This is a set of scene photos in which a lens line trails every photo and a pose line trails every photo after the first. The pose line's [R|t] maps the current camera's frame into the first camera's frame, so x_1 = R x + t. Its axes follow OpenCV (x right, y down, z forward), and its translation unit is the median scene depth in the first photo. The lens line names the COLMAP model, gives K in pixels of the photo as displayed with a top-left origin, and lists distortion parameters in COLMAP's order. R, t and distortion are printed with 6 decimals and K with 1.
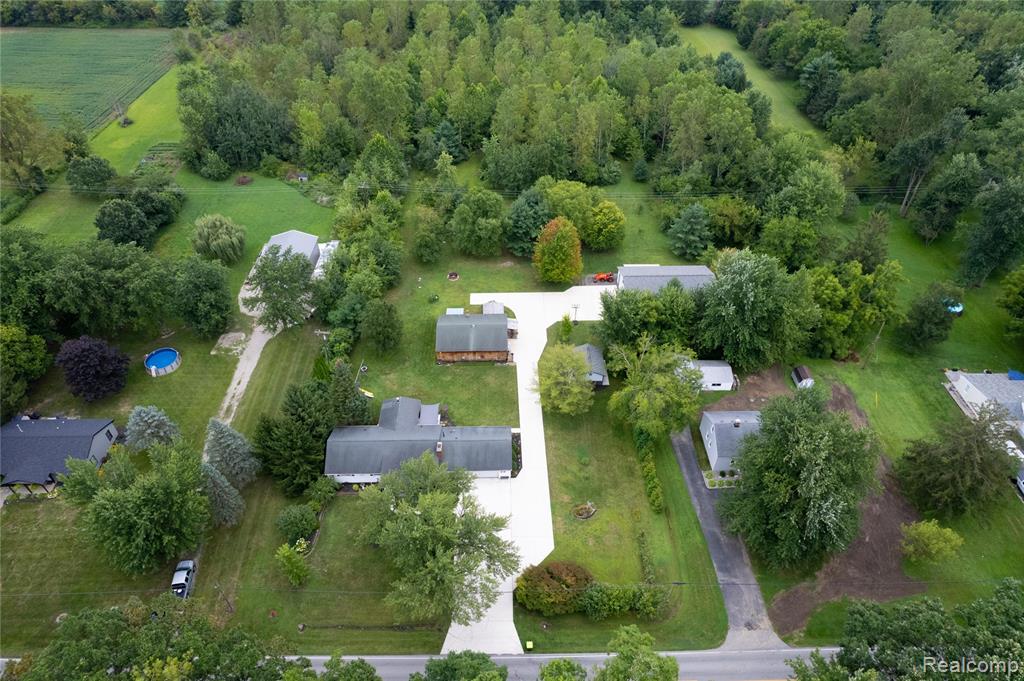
lens RADIAL K [[660.8, 0, 515.4], [0, 660.8, 341.3], [0, 0, 1]] dist [-0.085165, 0.079358]
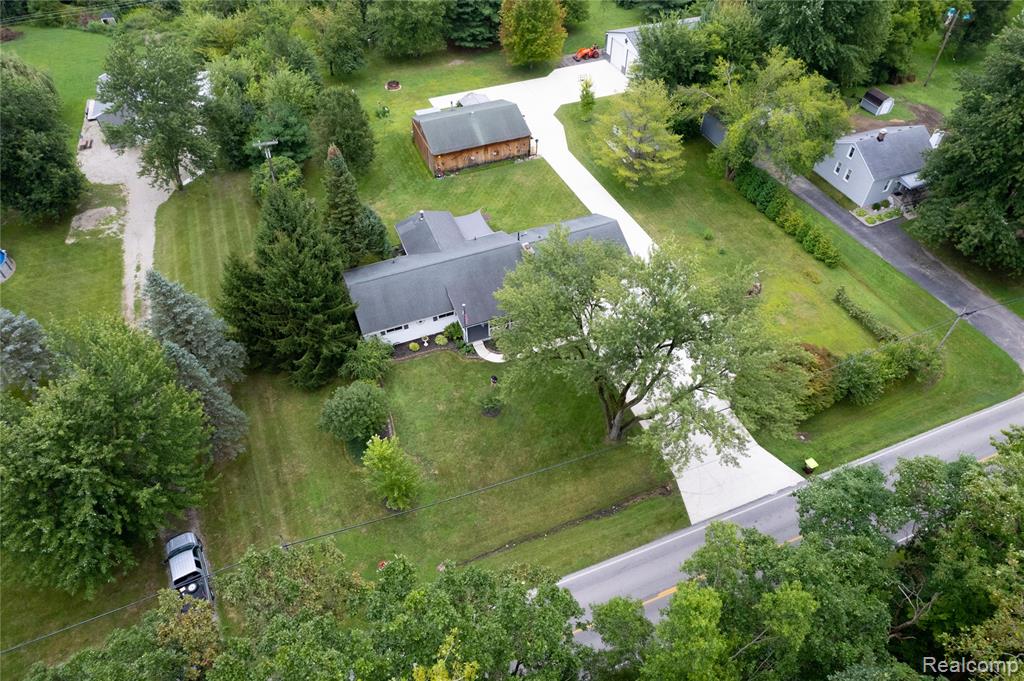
lens RADIAL K [[656.4, 0, 514.2], [0, 656.4, 343.7], [0, 0, 1]] dist [-0.080233, 0.073344]
pose [[0.936583, -0.259399, 0.235635, -0.240805], [0.236768, 0.964097, 0.120241, 0.135488], [-0.258365, -0.056825, 0.964375, 0.307382]]
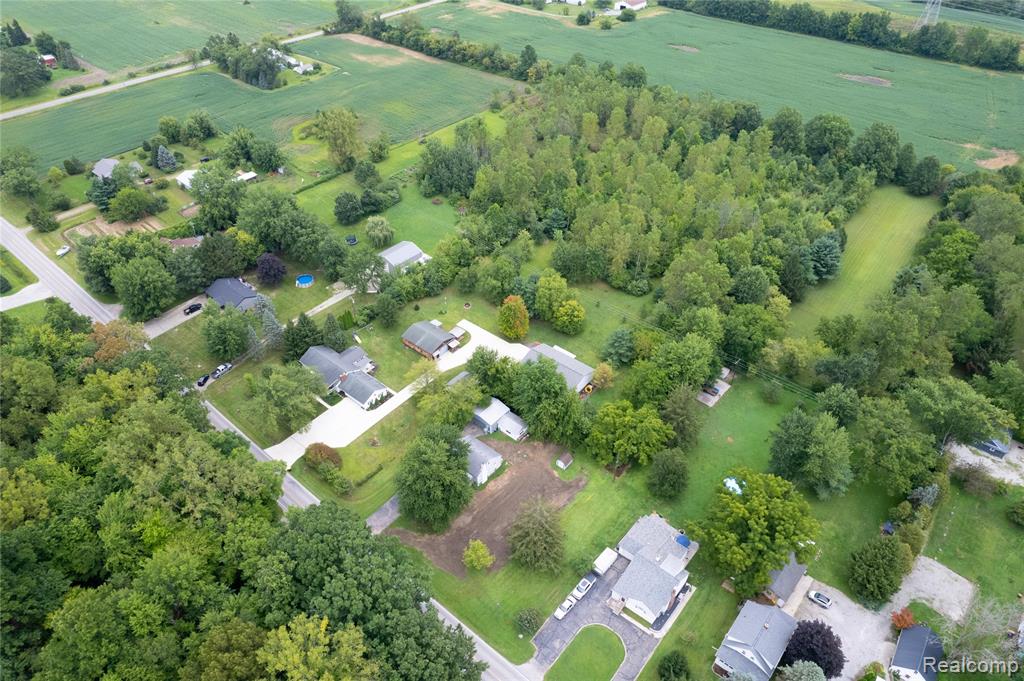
lens RADIAL K [[656.4, 0, 514.2], [0, 656.4, 343.7], [0, 0, 1]] dist [-0.080233, 0.073344]
pose [[0.755196, 0.423130, -0.500640, 0.913716], [-0.433764, 0.895202, 0.102289, -0.255959], [0.491456, 0.139911, 0.859591, -0.294066]]
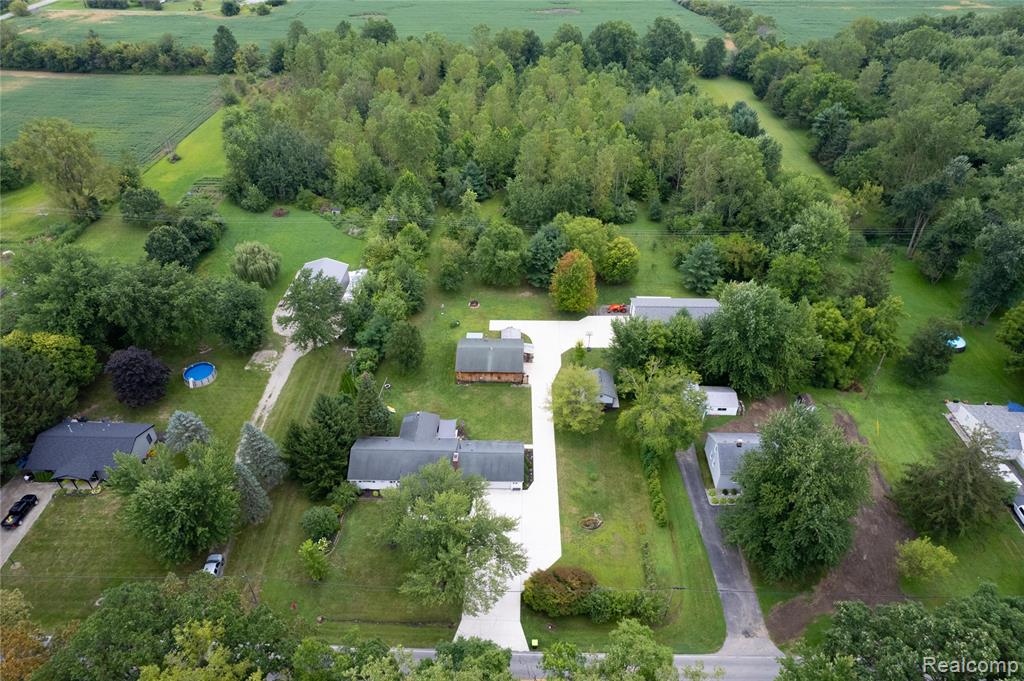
lens RADIAL K [[660.8, 0, 515.4], [0, 660.8, 341.3], [0, 0, 1]] dist [-0.085165, 0.079358]
pose [[0.999174, 0.023781, -0.032952, 0.008936], [-0.025952, 0.997410, -0.067087, 0.034021], [0.031271, 0.067887, 0.997203, -0.054206]]
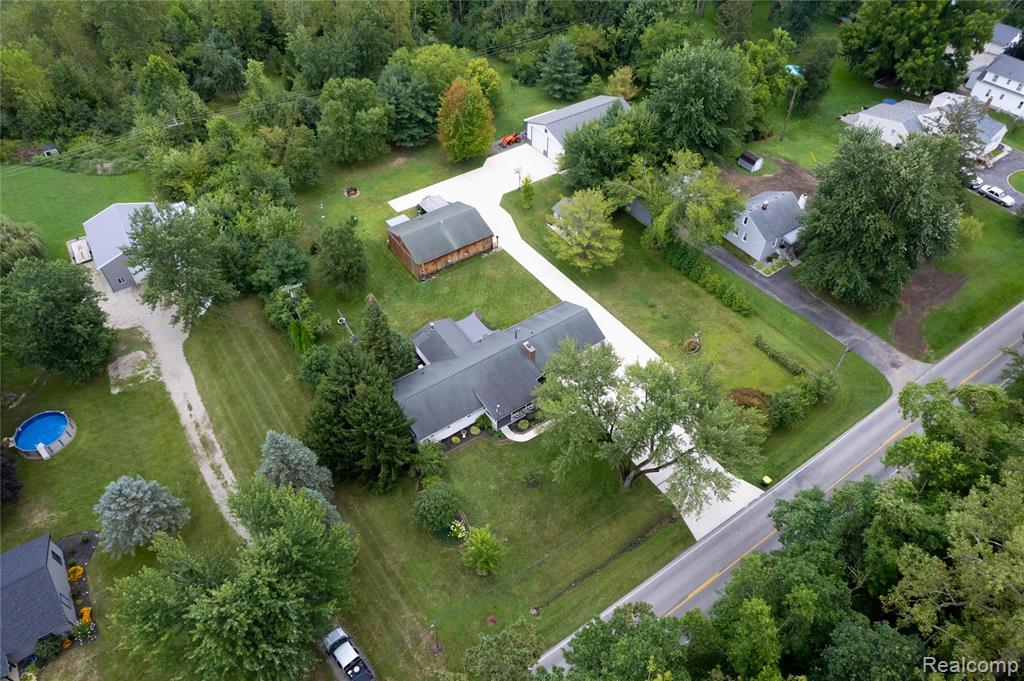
lens RADIAL K [[652.2, 0, 514.4], [0, 652.2, 343.4], [0, 0, 1]] dist [-0.075006, 0.066946]
pose [[0.835958, -0.401648, 0.373968, -0.343528], [0.363685, 0.915770, 0.170581, 0.009597], [-0.410983, -0.006592, 0.911619, 0.217365]]
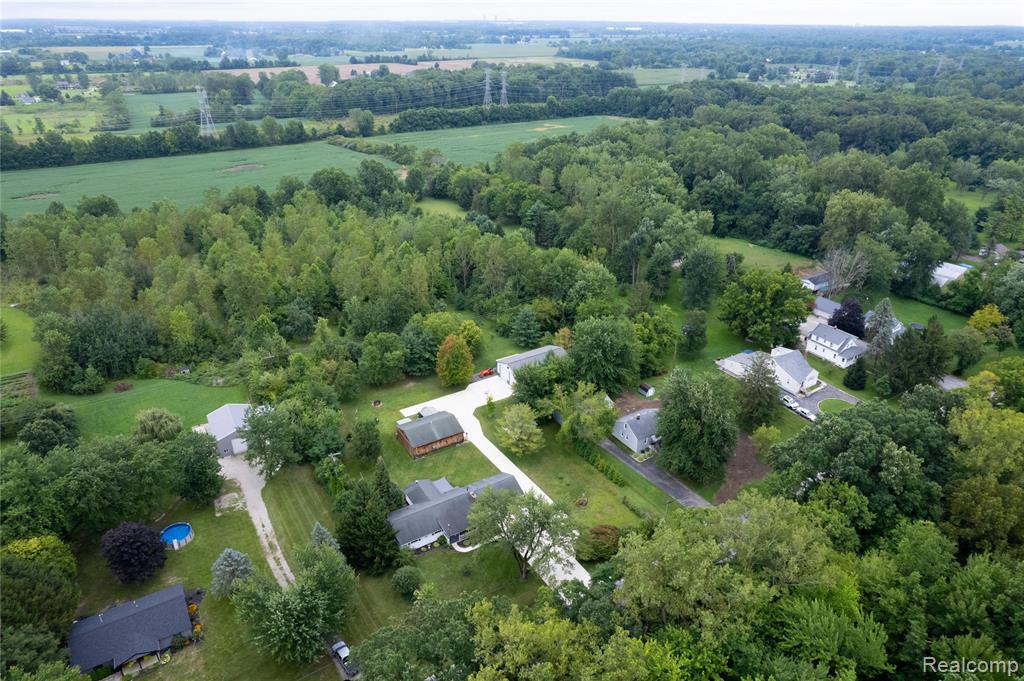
lens RADIAL K [[656.4, 0, 514.2], [0, 656.4, 343.7], [0, 0, 1]] dist [-0.080233, 0.073344]
pose [[0.861310, -0.233507, 0.451242, -0.455872], [0.337573, 0.926767, -0.164764, 0.097538], [-0.379723, 0.294240, 0.877060, -0.228863]]
